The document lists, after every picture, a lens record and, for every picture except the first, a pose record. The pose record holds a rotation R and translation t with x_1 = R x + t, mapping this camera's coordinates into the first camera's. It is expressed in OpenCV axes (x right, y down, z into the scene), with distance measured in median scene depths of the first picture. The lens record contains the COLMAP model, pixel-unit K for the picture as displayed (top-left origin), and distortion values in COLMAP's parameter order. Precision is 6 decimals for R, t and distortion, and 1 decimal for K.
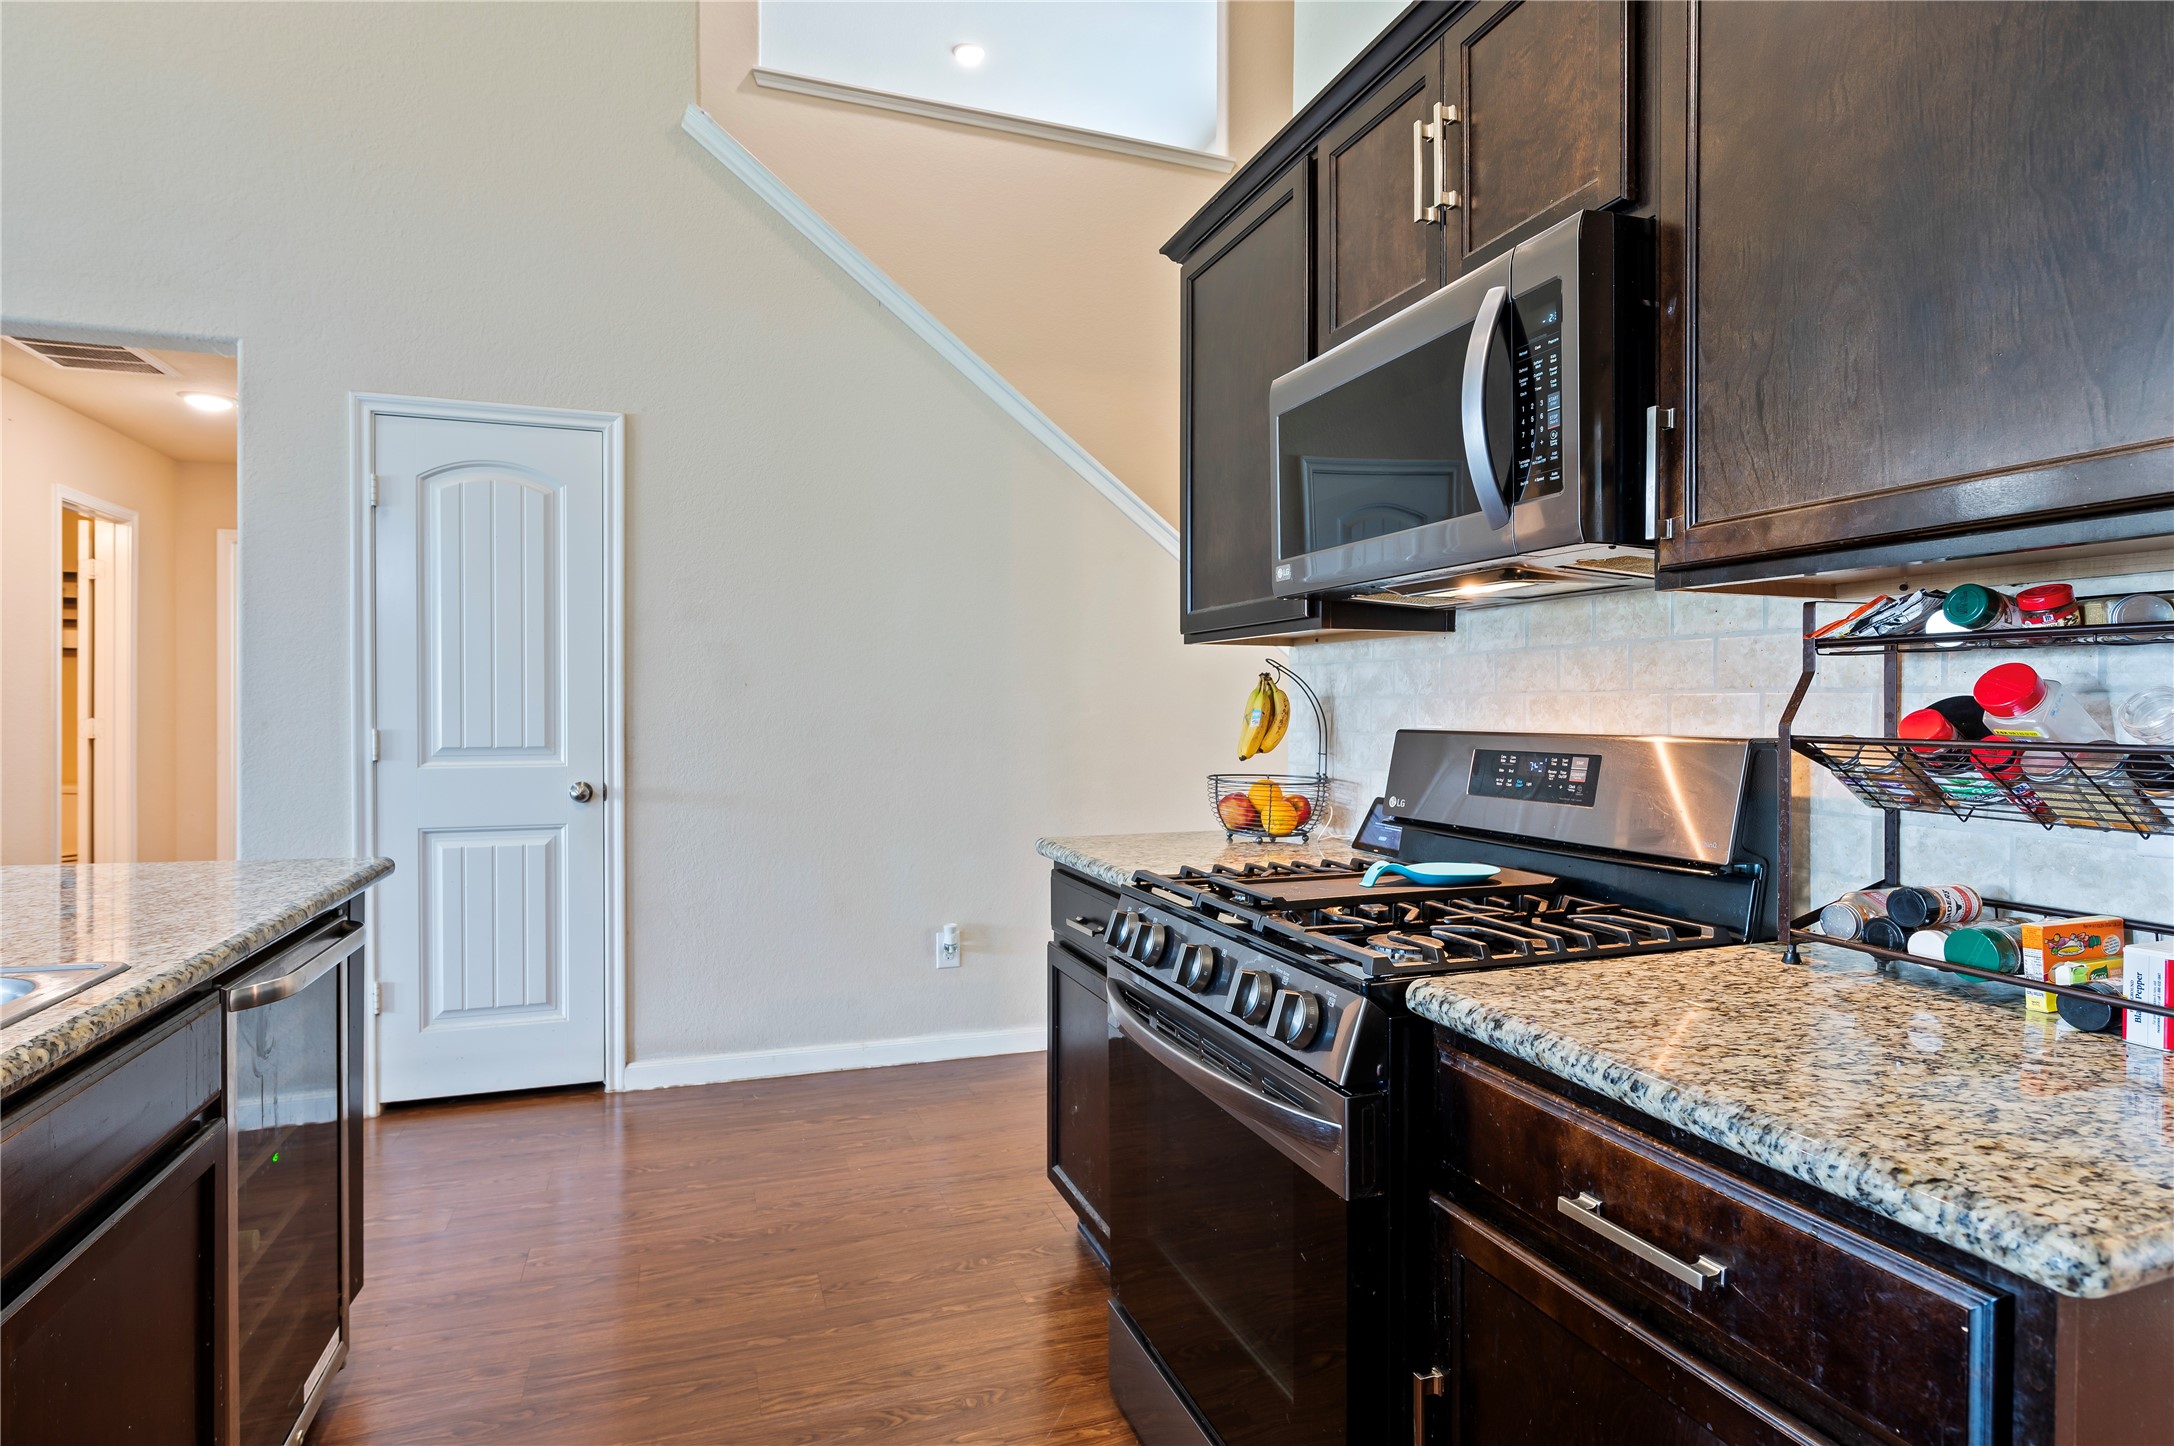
lens RADIAL K [[1092.6, 0, 1090.9], [0, 1092.6, 711.0], [0, 0, 1]] dist [-0.004969, -0.002417]
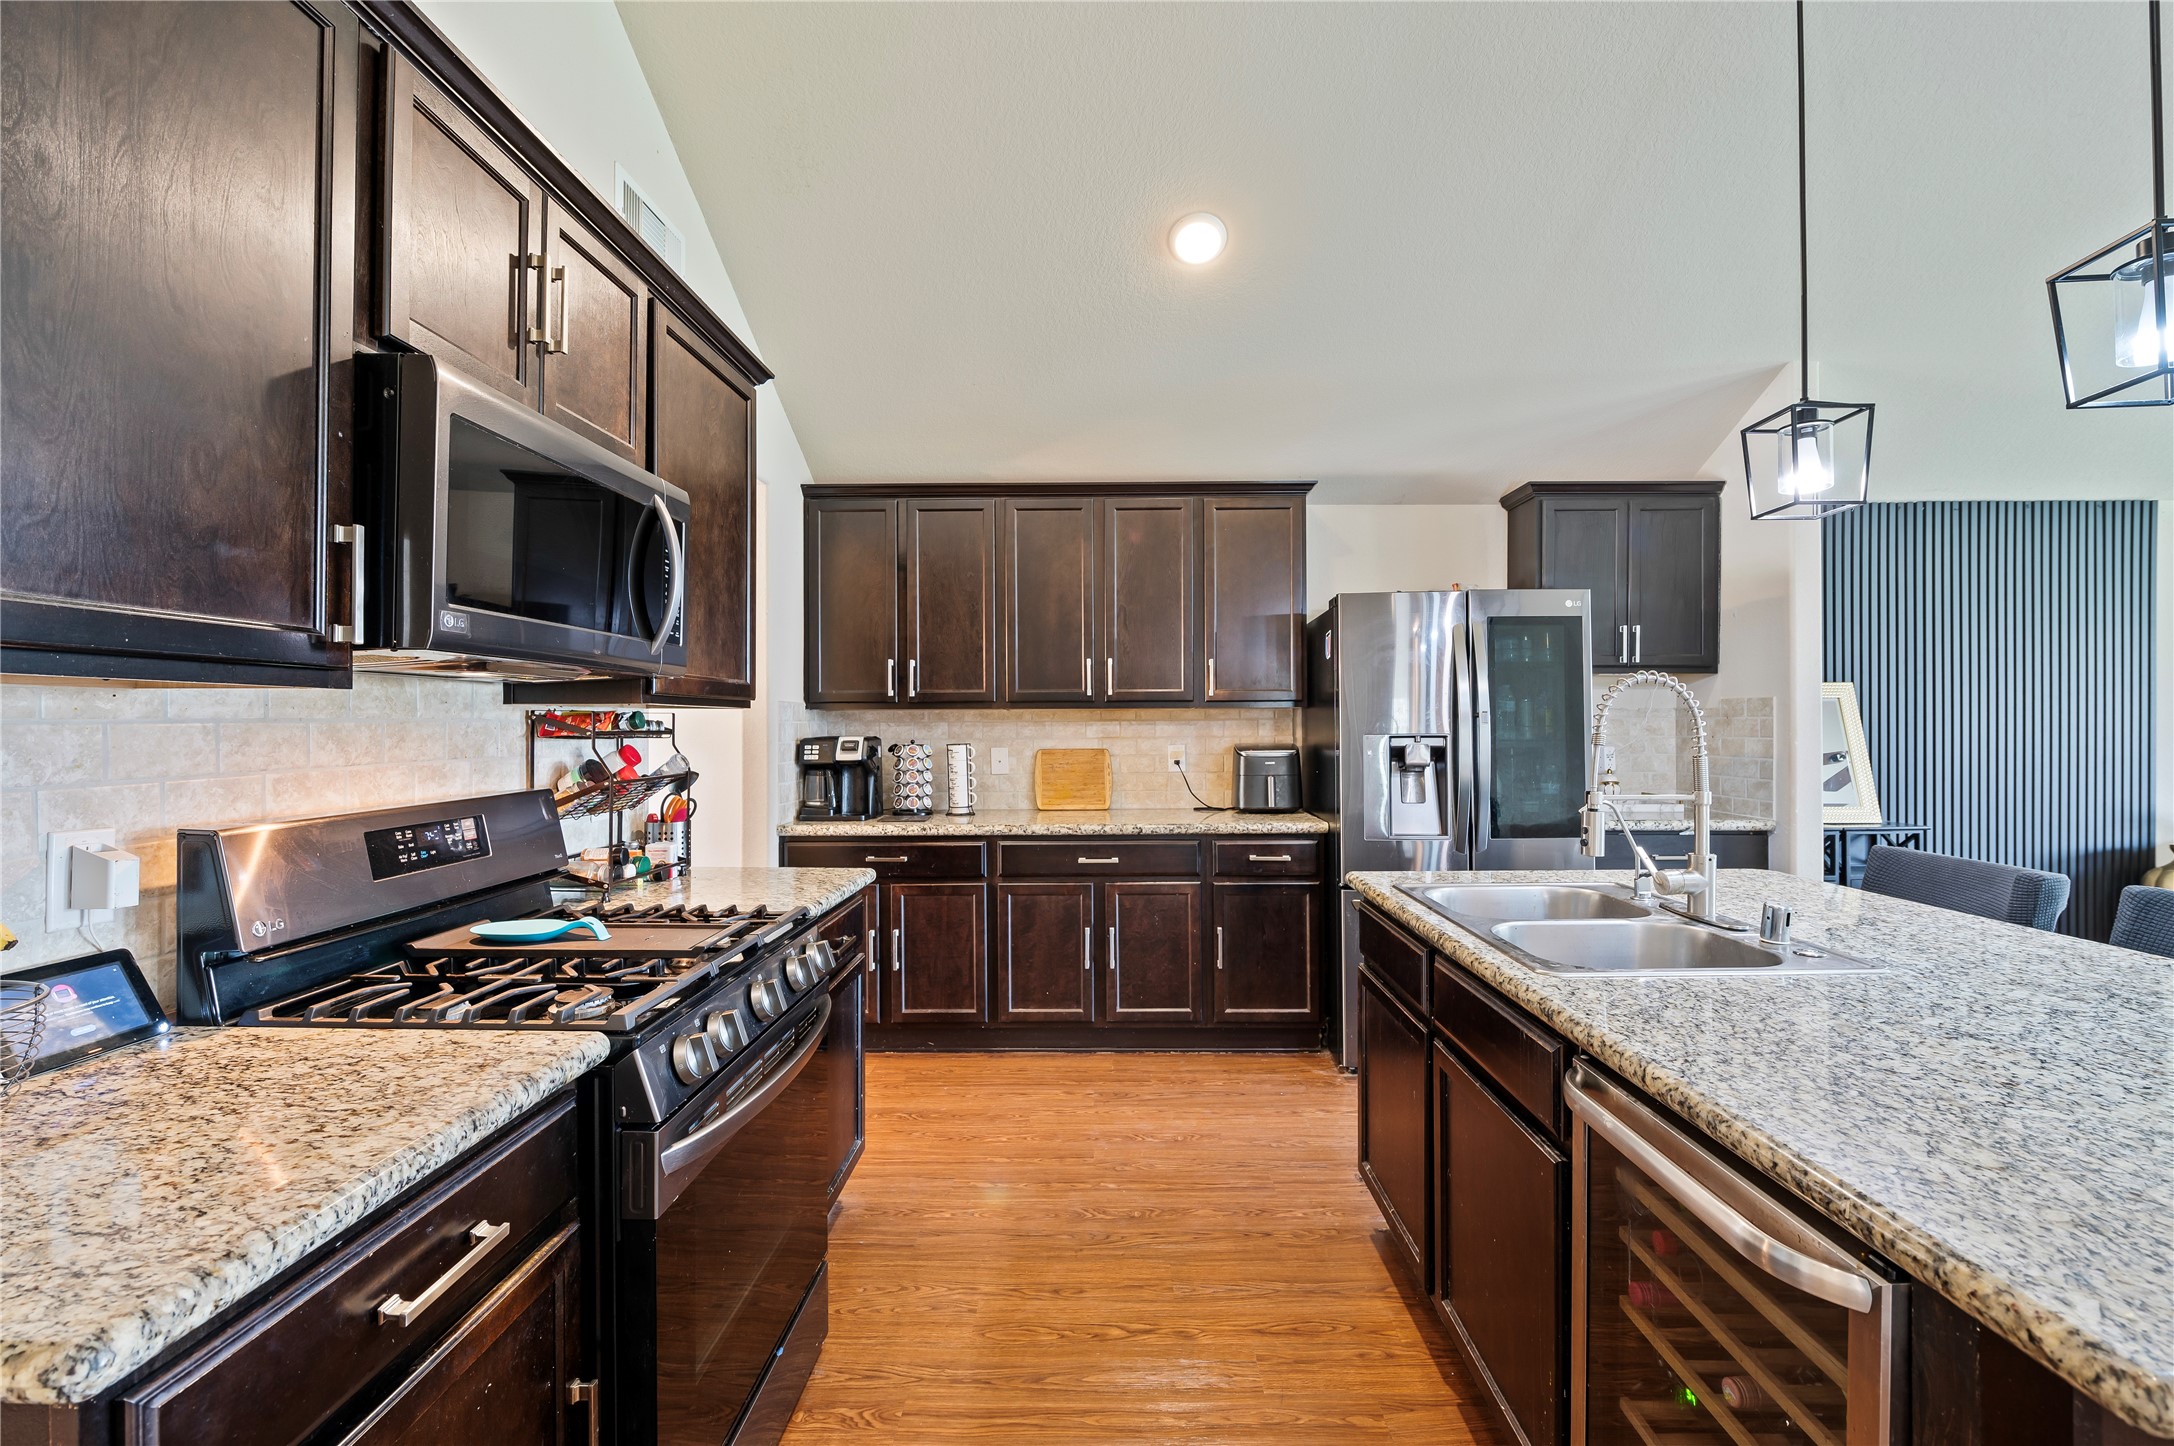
lens RADIAL K [[950.6, 0, 1105.3], [0, 950.6, 722.1], [0, 0, 1]] dist [-0.011753, 0.000766]
pose [[-0.929551, 0.002974, 0.368682, -0.541685], [0.005305, 0.999972, 0.005309, -0.060757], [-0.368655, 0.006891, -0.929541, 1.574606]]
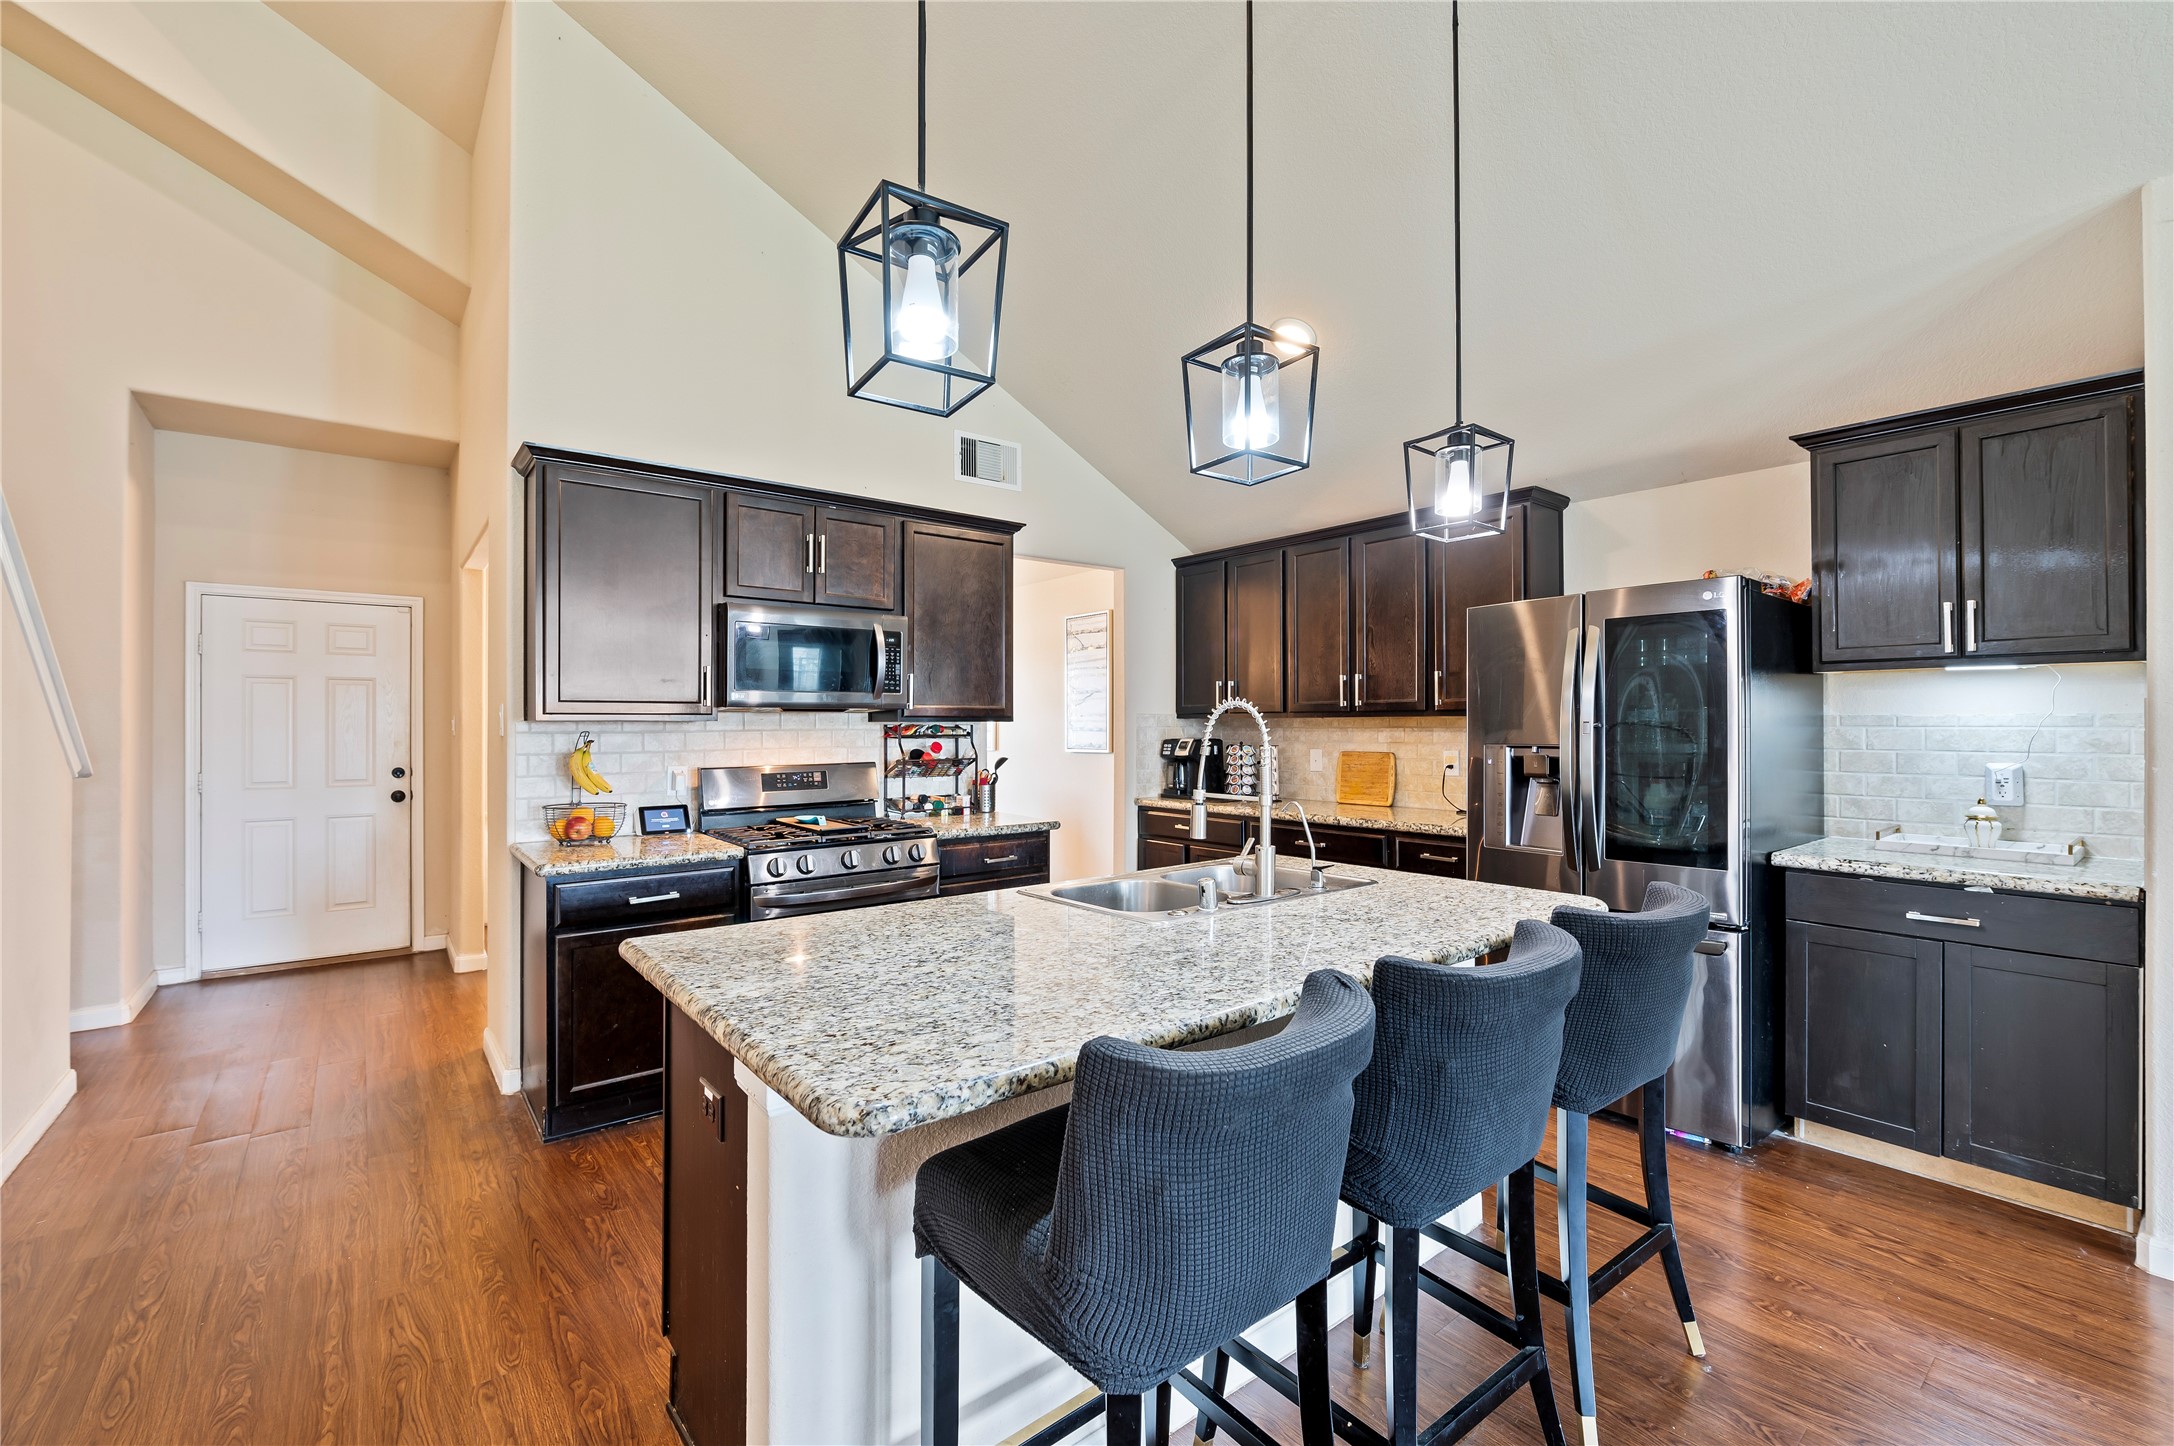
lens RADIAL K [[946.9, 0, 1069.8], [0, 946.9, 713.7], [0, 0, 1]] dist [-0.001080, -0.000035]
pose [[-0.295134, 0.010298, 0.955400, -1.914802], [0.009052, 0.999927, -0.007982, -0.076870], [-0.955413, 0.006293, -0.295206, 1.013285]]
